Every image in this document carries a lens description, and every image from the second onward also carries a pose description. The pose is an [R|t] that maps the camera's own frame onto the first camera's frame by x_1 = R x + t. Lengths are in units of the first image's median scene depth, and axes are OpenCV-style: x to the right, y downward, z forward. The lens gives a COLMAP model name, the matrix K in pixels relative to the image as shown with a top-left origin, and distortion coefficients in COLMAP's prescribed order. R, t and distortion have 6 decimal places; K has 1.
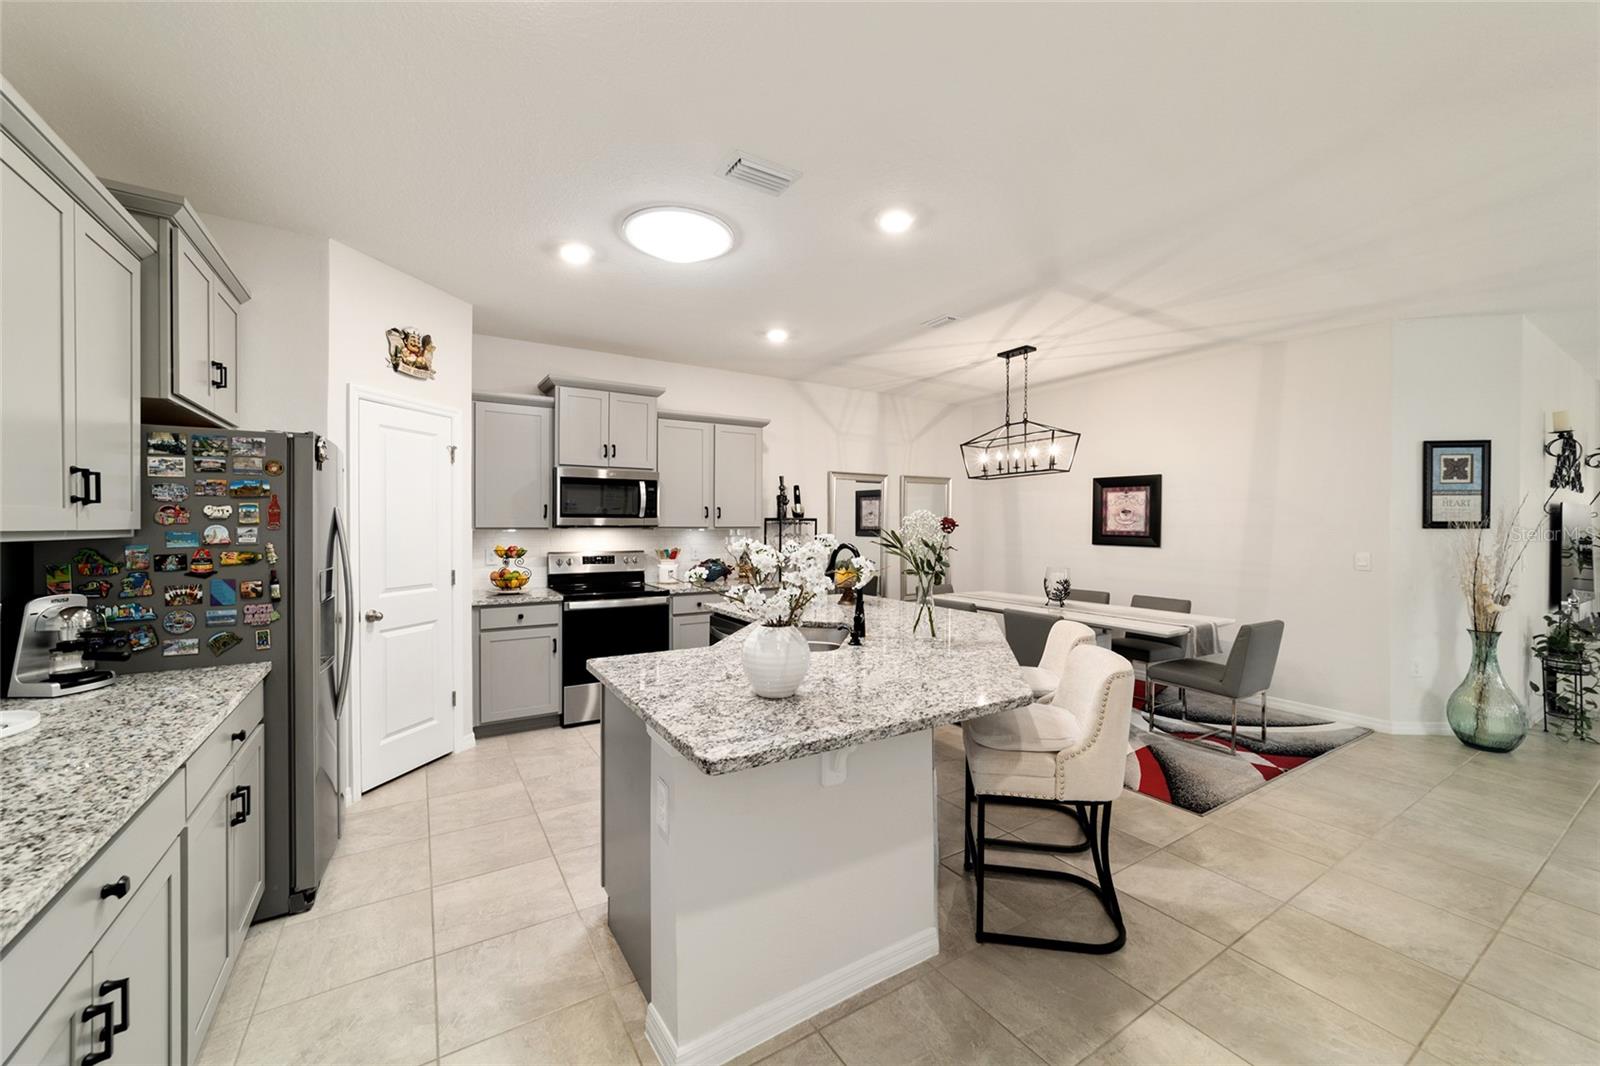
lens RADIAL K [[617.5, 0, 796.9], [0, 617.5, 527.4], [0, 0, 1]] dist [-0.017508, 0.008829]
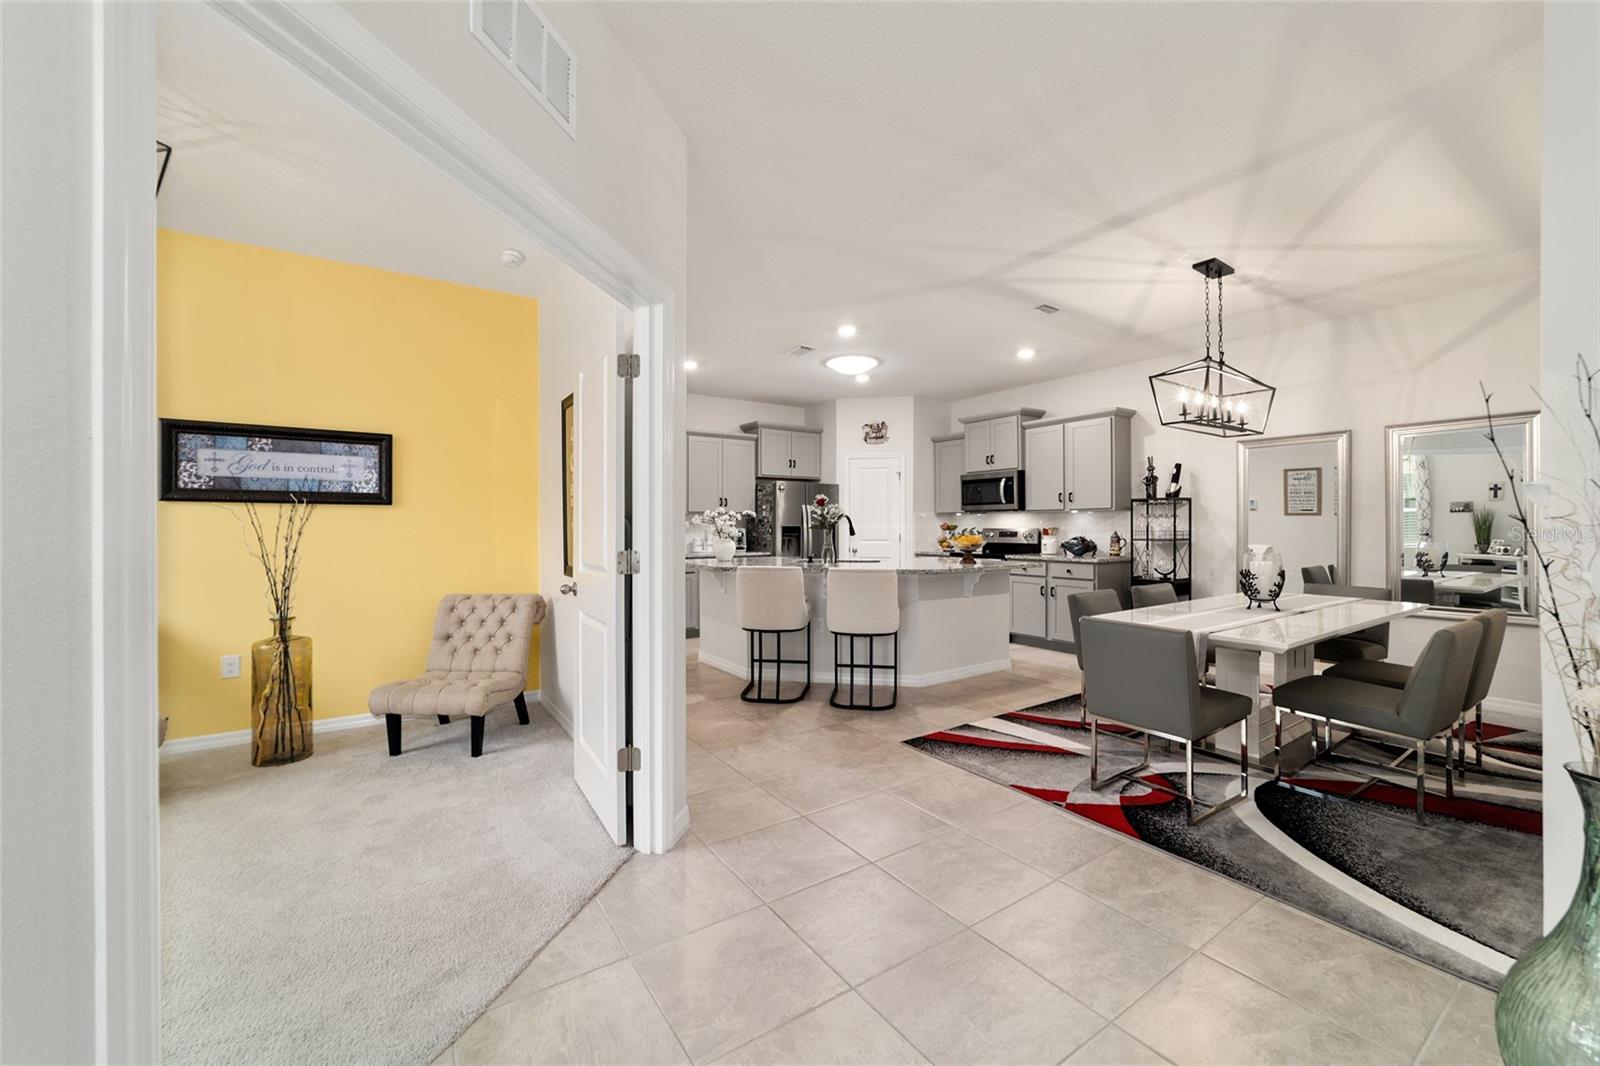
lens RADIAL K [[627.6, 0, 803.5], [0, 627.6, 531.2], [0, 0, 1]] dist [-0.019862, 0.007072]
pose [[0.036442, 0.005995, -0.999318, 1.333345], [-0.002702, 0.999979, 0.005900, 0.045348], [0.999332, 0.002485, 0.036457, 0.557679]]
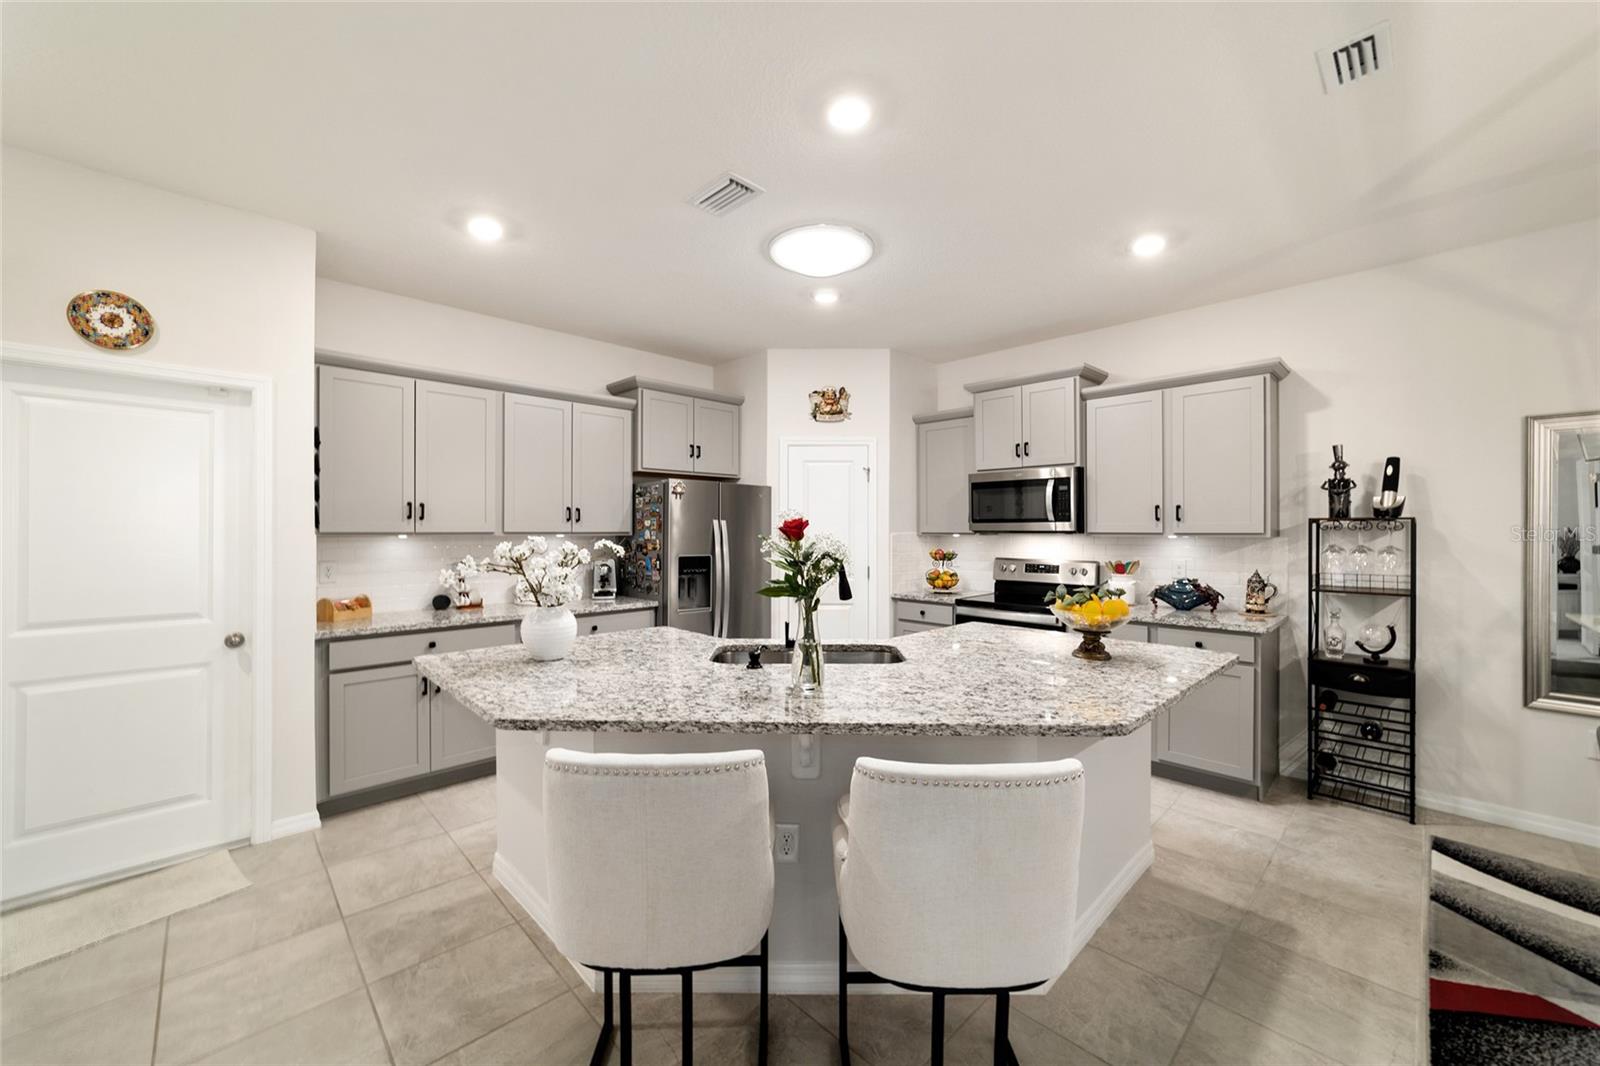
lens RADIAL K [[620.2, 0, 802.7], [0, 620.2, 533.0], [0, 0, 1]] dist [-0.010589, 0.006188]
pose [[0.211392, 0.003739, -0.977394, 0.595341], [-0.004726, 0.999985, 0.002804, -0.001155], [0.977390, 0.004026, 0.211407, 0.545518]]
